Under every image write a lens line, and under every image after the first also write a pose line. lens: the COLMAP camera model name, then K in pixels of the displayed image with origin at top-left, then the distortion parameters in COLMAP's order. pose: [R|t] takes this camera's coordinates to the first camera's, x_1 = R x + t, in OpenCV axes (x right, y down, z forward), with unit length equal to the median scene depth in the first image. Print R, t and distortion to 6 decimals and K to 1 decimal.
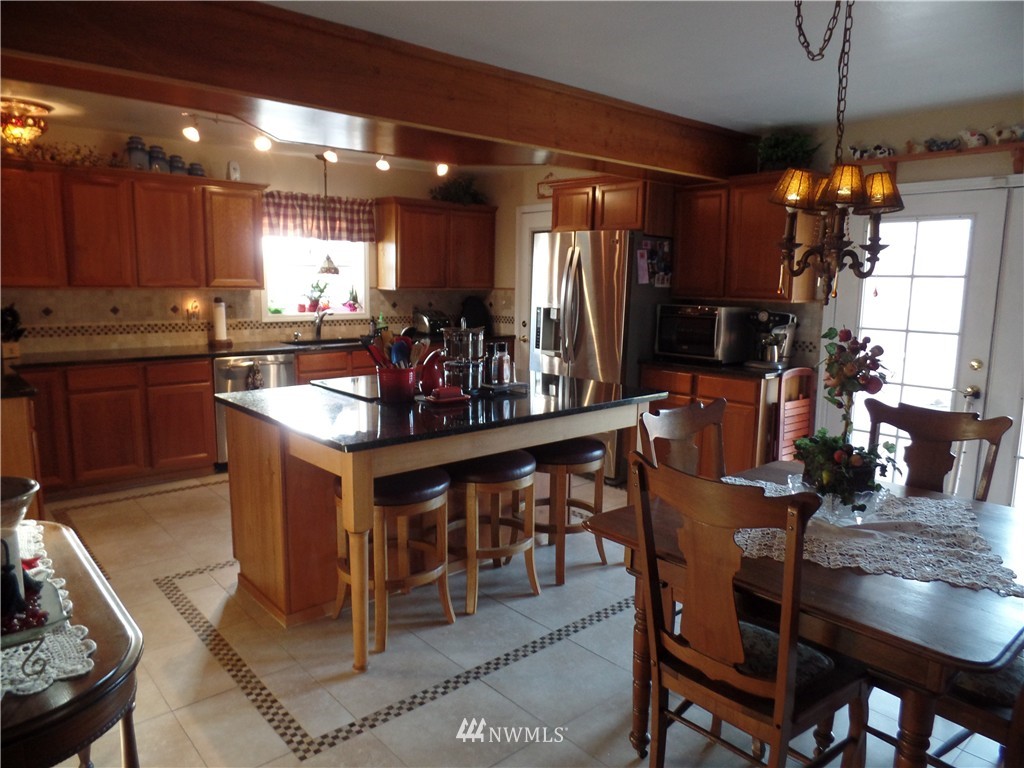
lens RADIAL K [[696.2, 0, 518.1], [0, 696.2, 380.8], [0, 0, 1]] dist [-0.010713, 0.003360]
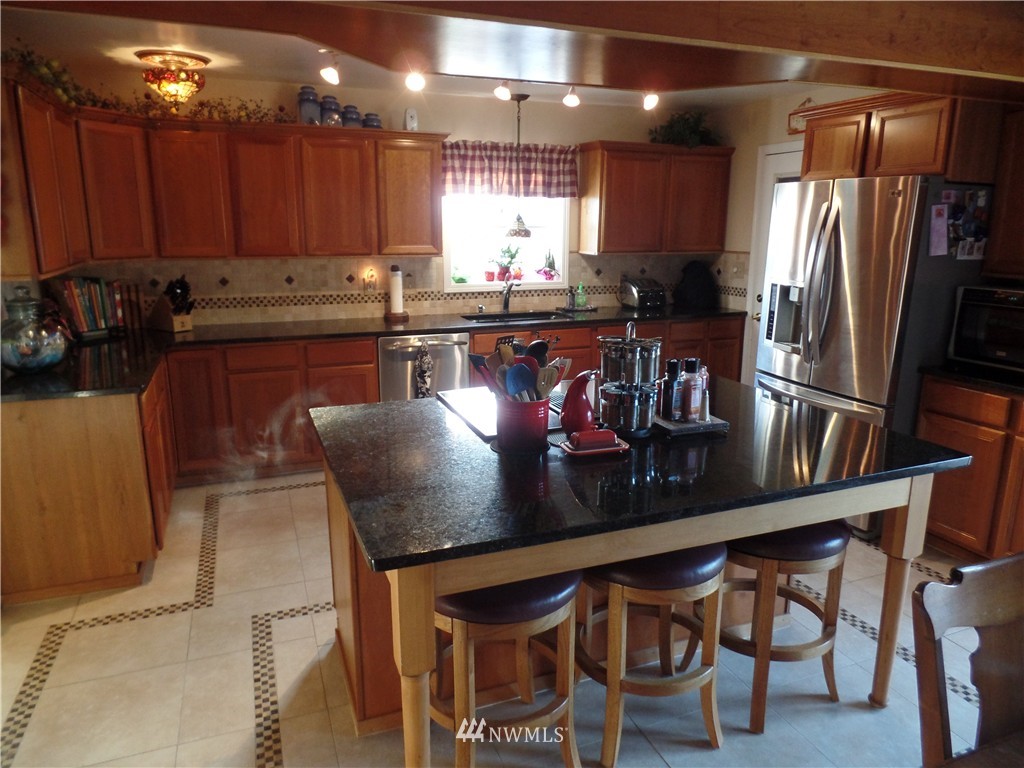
lens RADIAL K [[696.2, 0, 518.1], [0, 696.2, 380.8], [0, 0, 1]] dist [-0.010713, 0.003360]
pose [[0.938987, 0.067134, -0.337337, 0.031095], [-0.042036, 0.995813, 0.081171, -0.053292], [0.341374, -0.062038, 0.937878, 0.211341]]
